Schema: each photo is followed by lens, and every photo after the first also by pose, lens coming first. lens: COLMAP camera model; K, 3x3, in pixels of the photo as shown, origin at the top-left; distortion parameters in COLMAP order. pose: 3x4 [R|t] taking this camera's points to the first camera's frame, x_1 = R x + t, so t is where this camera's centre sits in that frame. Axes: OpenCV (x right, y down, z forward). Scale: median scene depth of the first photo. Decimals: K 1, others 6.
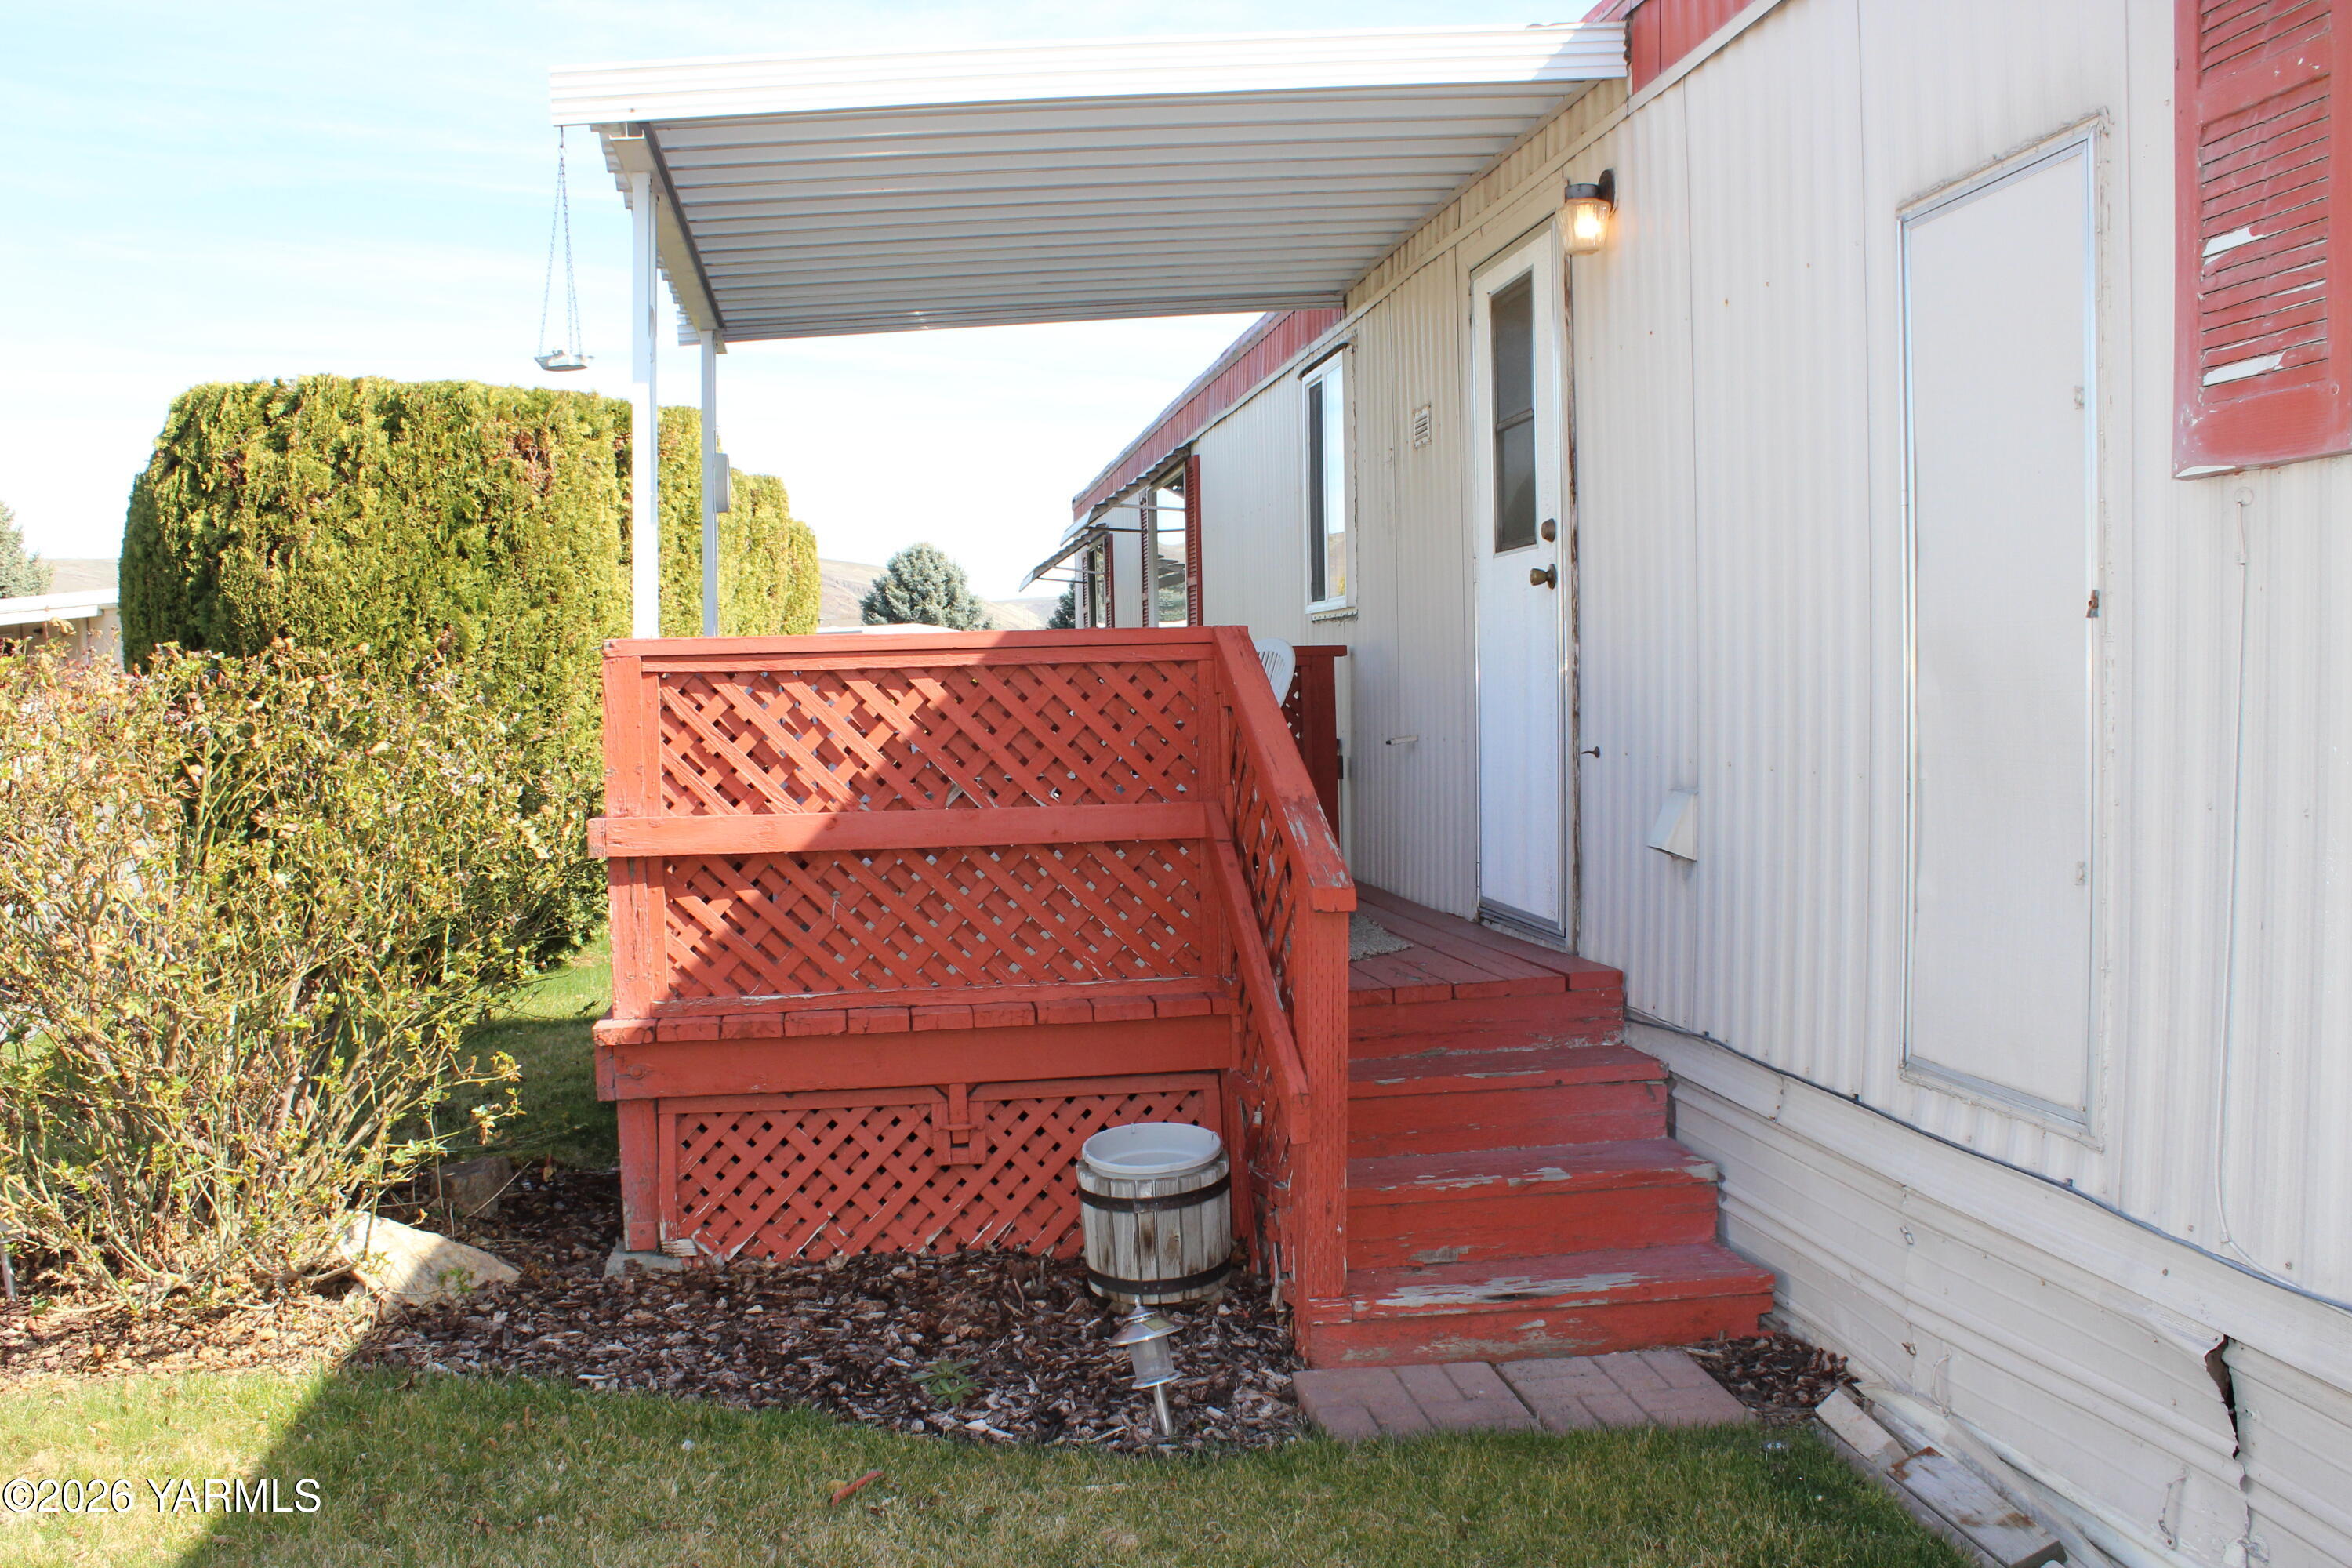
lens RADIAL K [[1977.9, 0, 1224.4], [0, 1977.9, 789.3], [0, 0, 1]] dist [-0.147491, 0.116074]
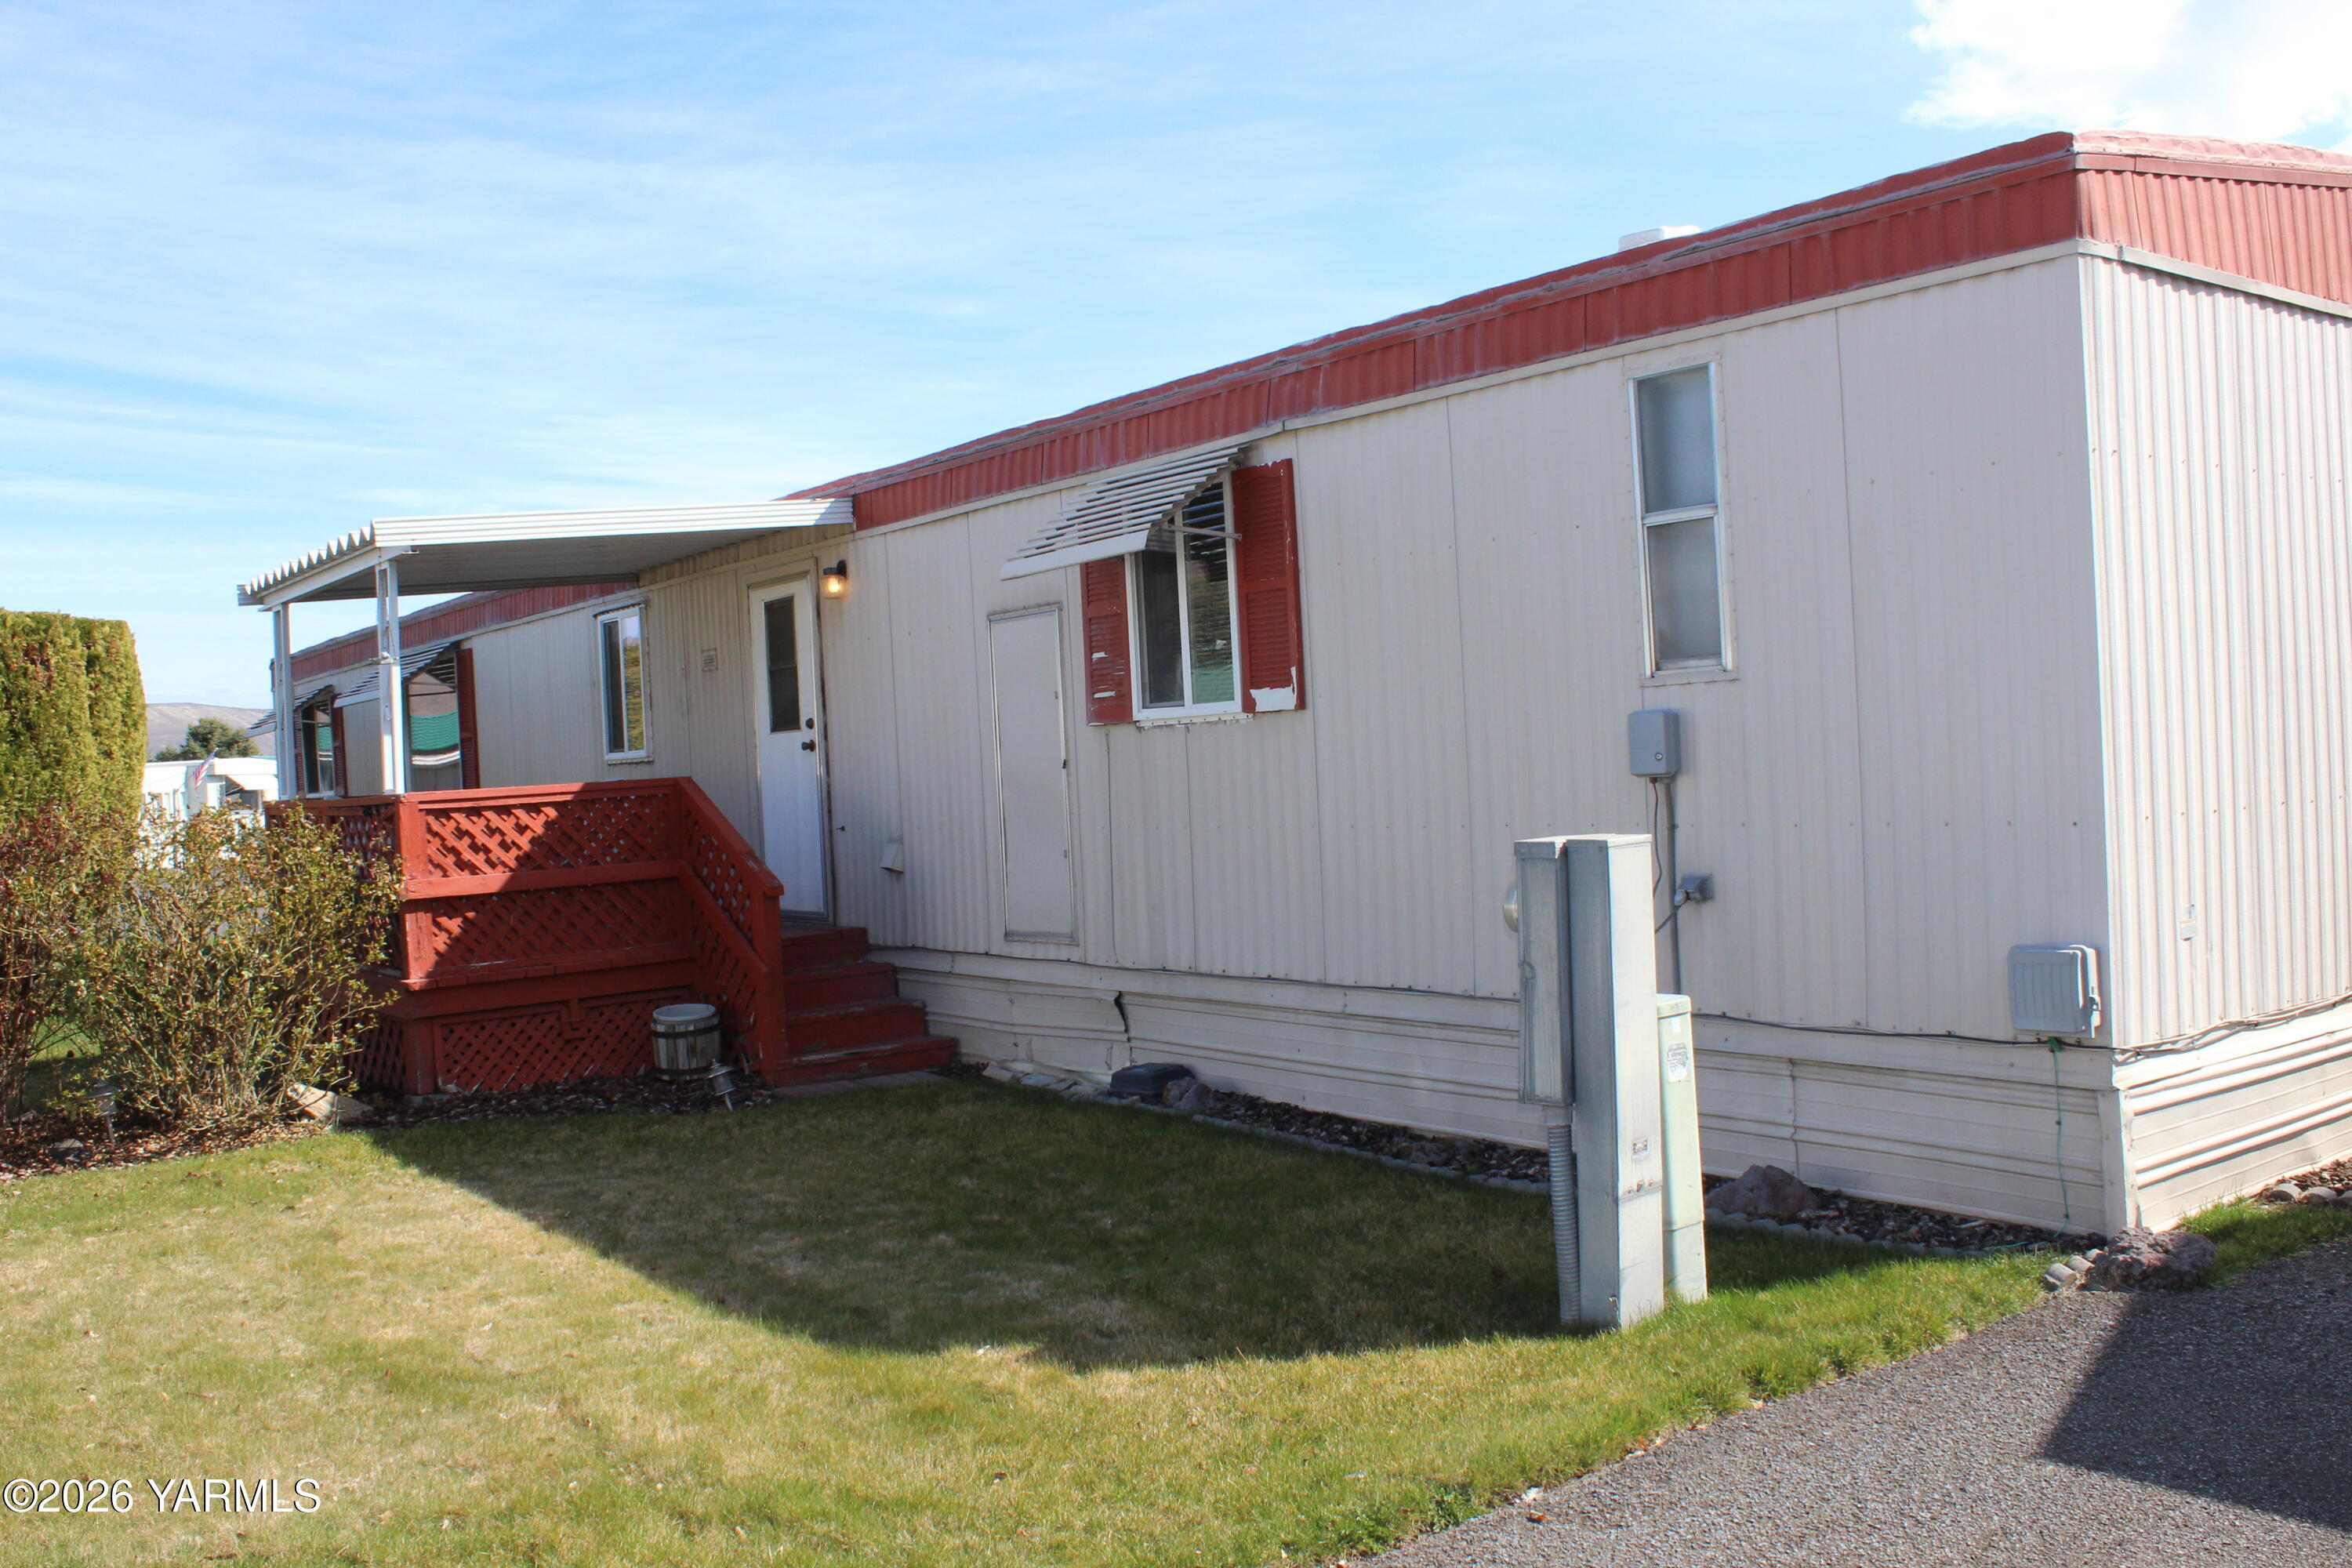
lens RADIAL K [[1977.9, 0, 1173.3], [0, 1977.9, 782.0], [0, 0, 1]] dist [-0.147491, 0.116074]
pose [[0.880130, -0.036903, 0.473297, -0.552857], [0.062964, 0.997240, -0.039331, 0.041378], [-0.470539, 0.064417, 0.880025, -1.153356]]
